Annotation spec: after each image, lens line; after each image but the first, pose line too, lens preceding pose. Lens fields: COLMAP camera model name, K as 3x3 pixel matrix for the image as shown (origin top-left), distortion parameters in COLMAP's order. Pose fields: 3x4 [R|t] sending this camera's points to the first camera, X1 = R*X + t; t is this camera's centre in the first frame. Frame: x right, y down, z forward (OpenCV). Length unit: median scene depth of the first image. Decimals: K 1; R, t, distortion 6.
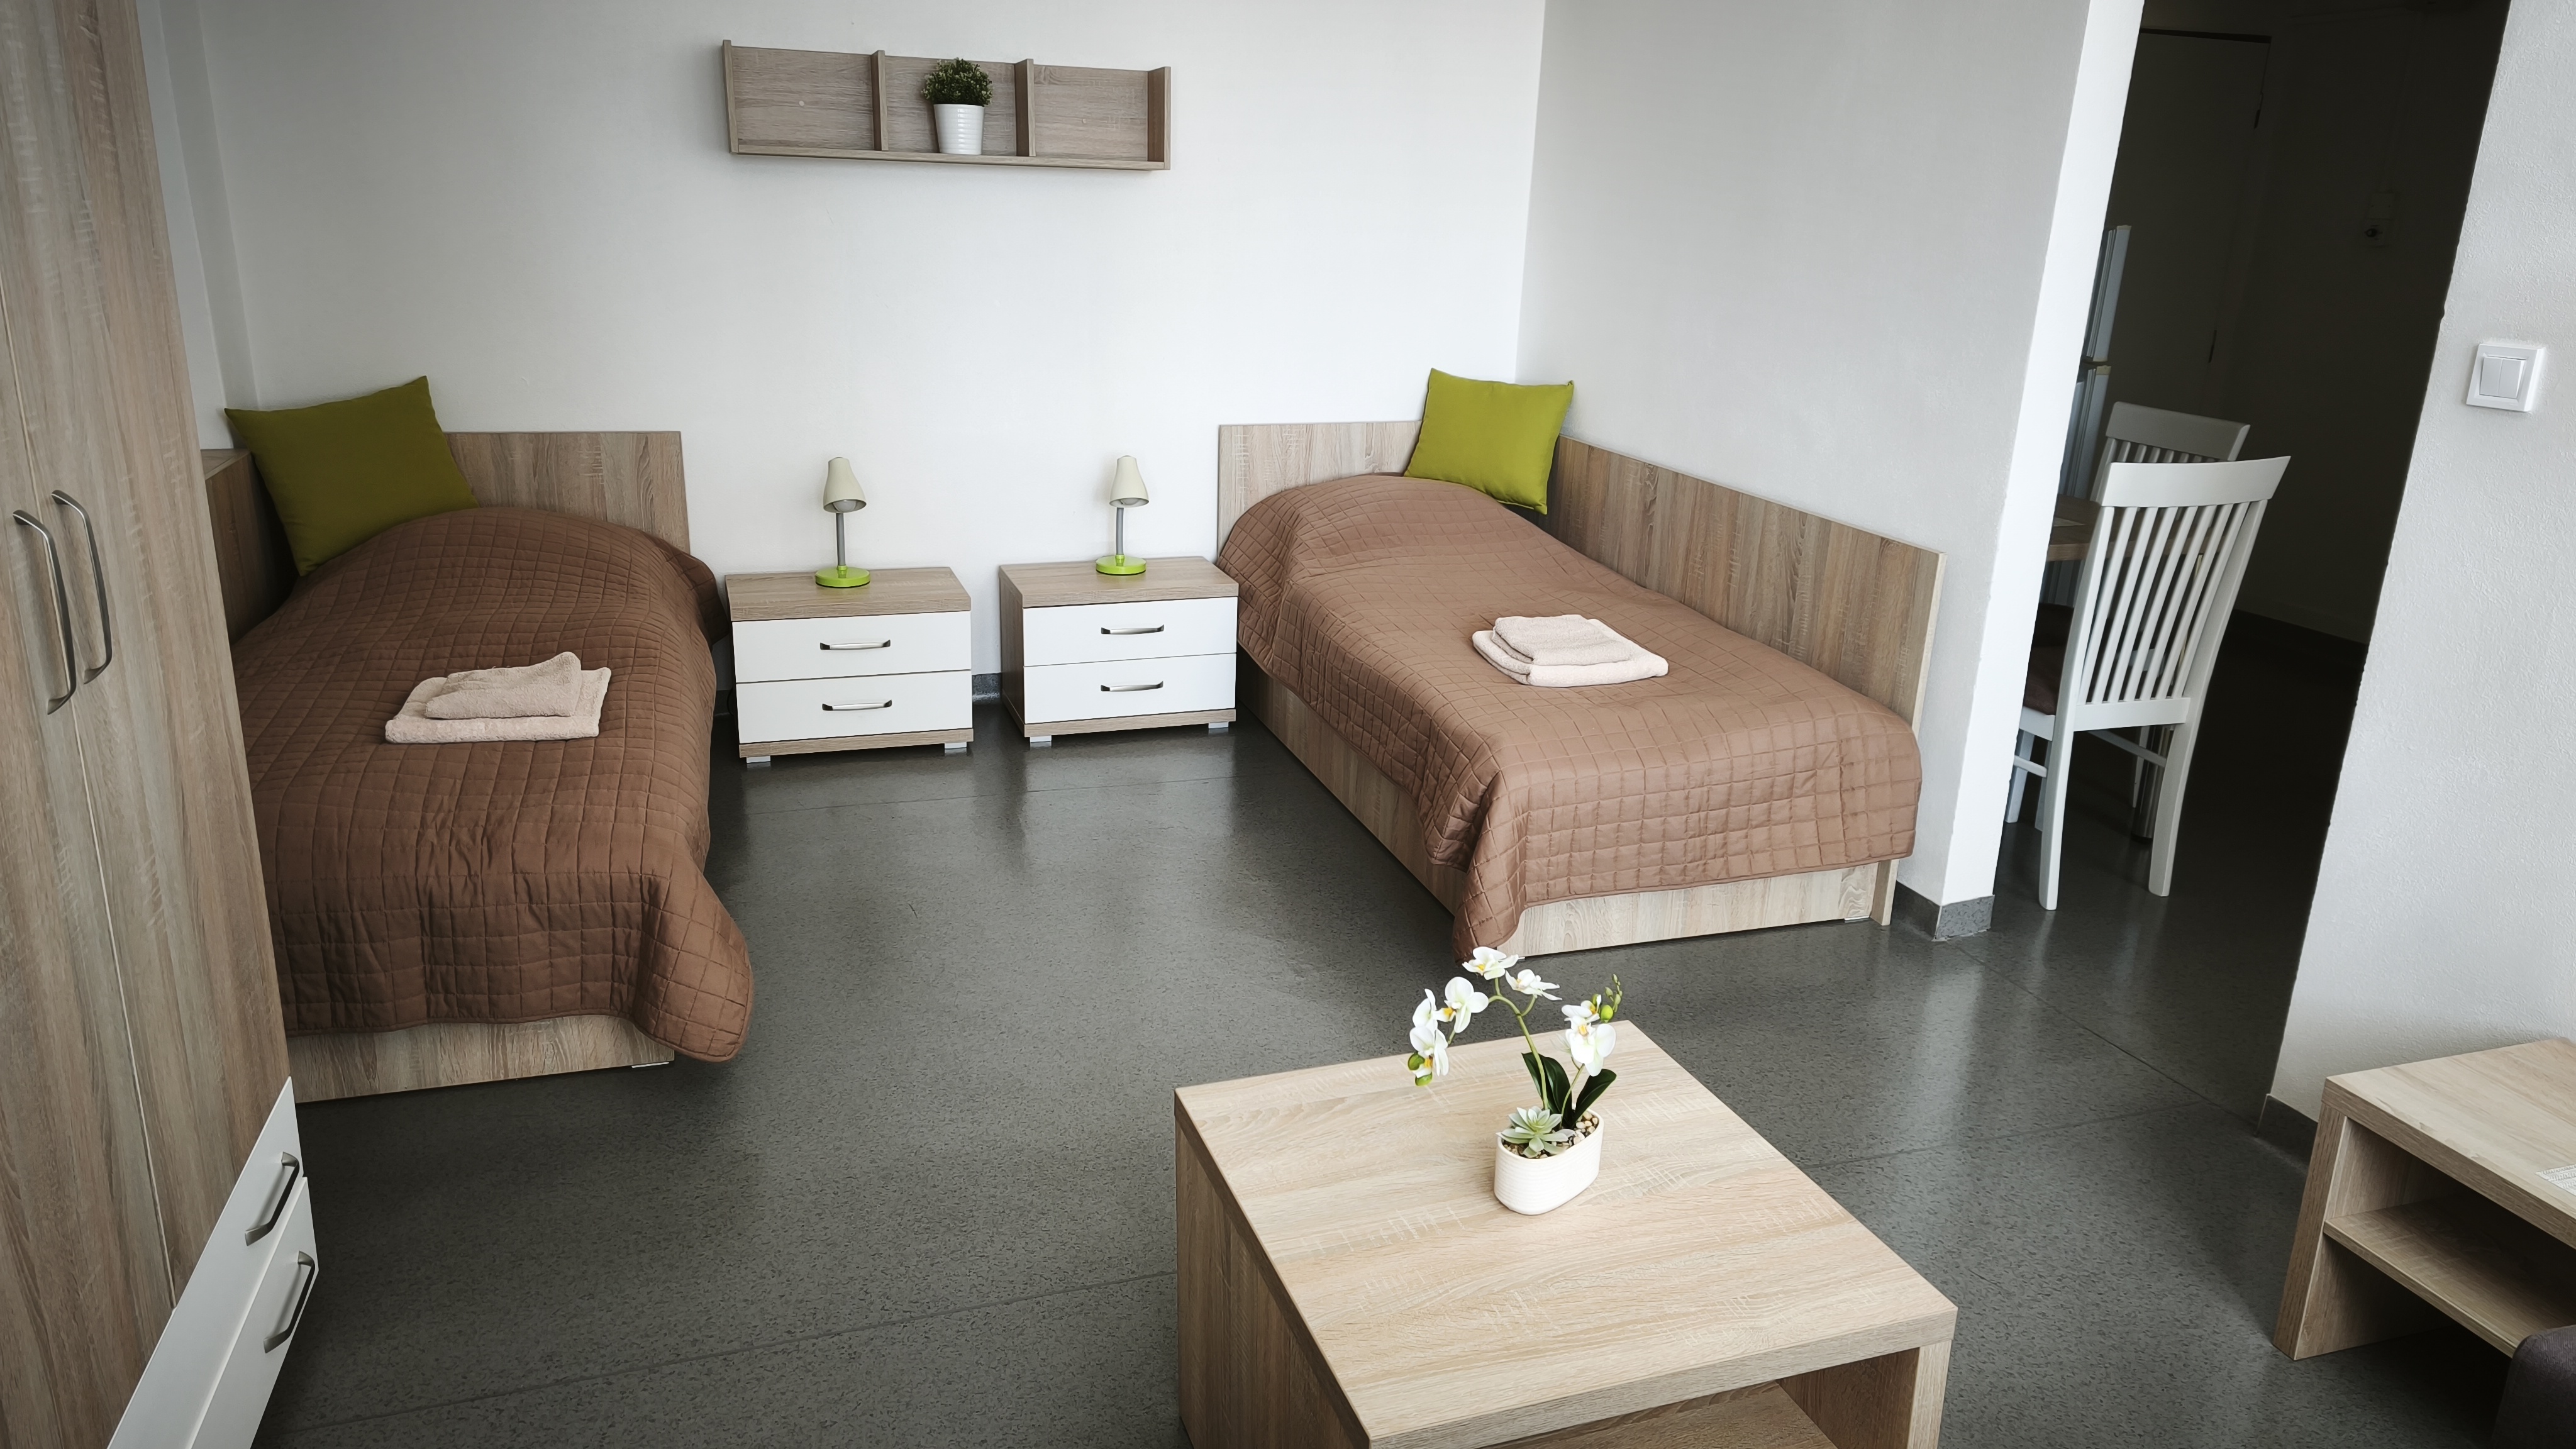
lens RADIAL K [[1705.5, 0, 1288.9], [0, 1705.5, 723.6], [0, 0, 1]] dist [0.059554, 0.000032]
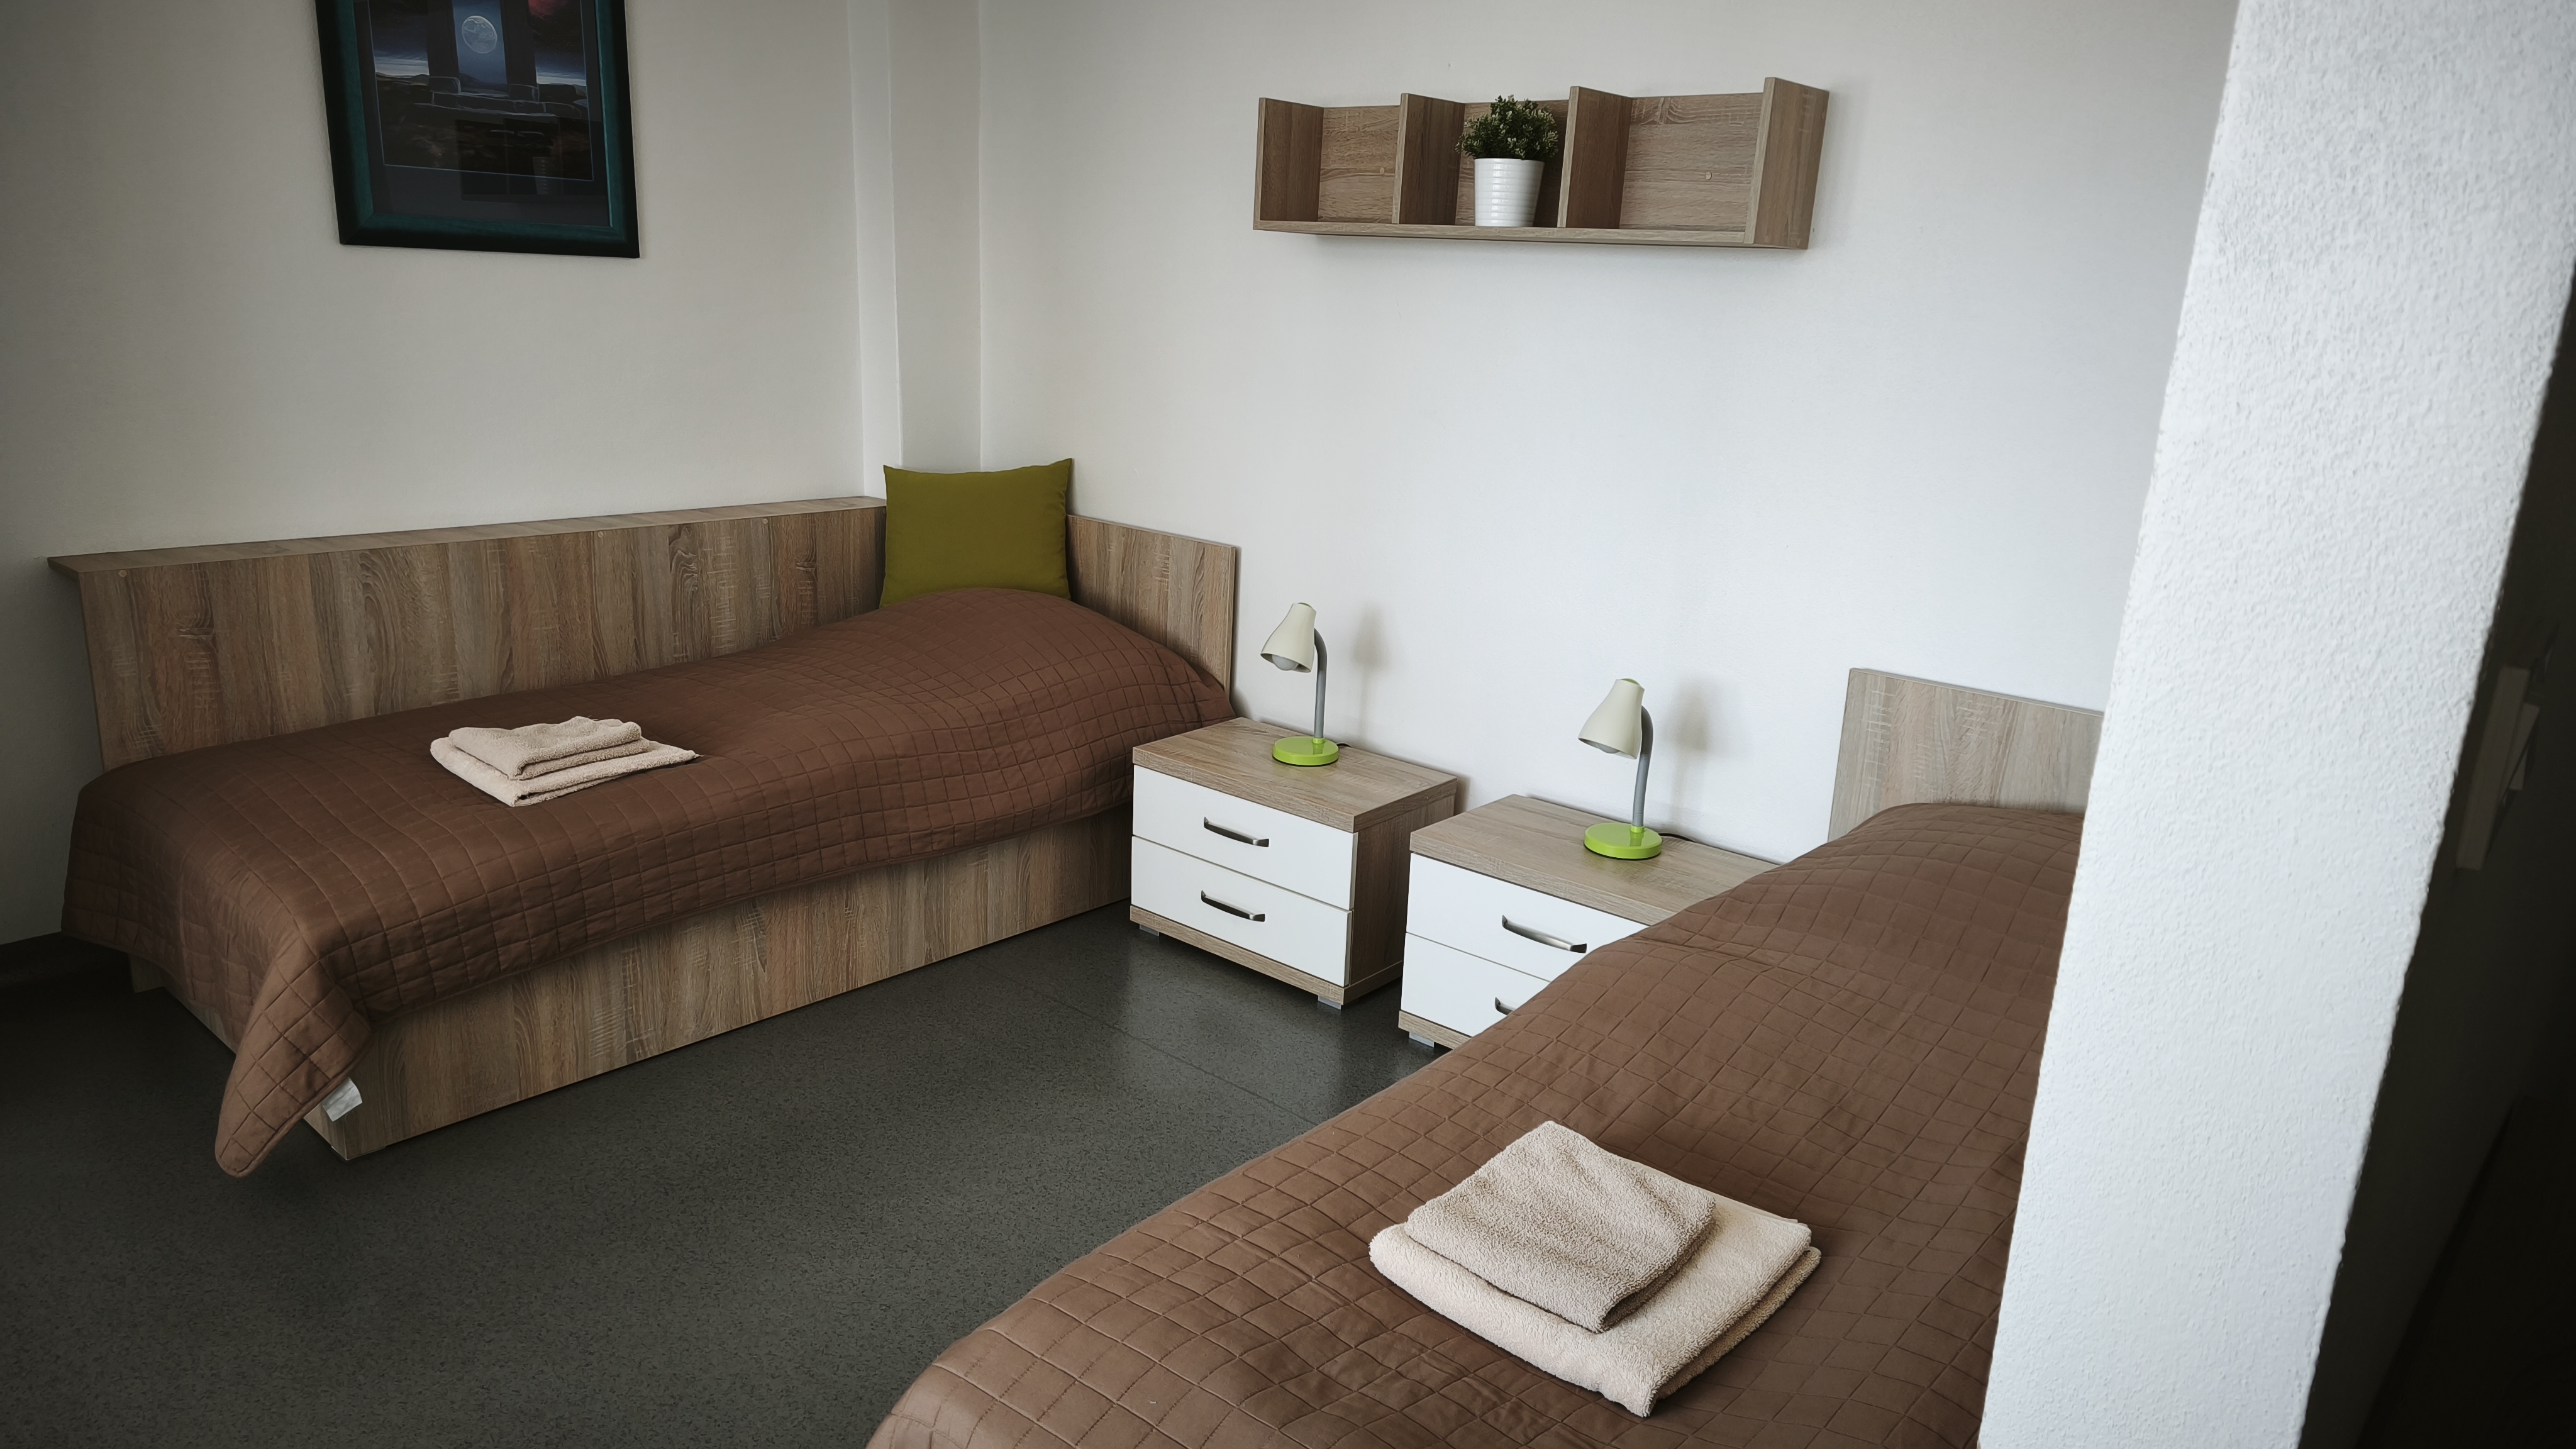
lens RADIAL K [[1705.5, 0, 1279.6], [0, 1705.5, 713.8], [0, 0, 1]] dist [0.059554, 0.000032]
pose [[0.505736, 0.222269, -0.833563, 0.398431], [-0.282835, 0.955554, 0.083197, -0.167996], [0.815007, 0.193685, 0.546123, 0.564522]]
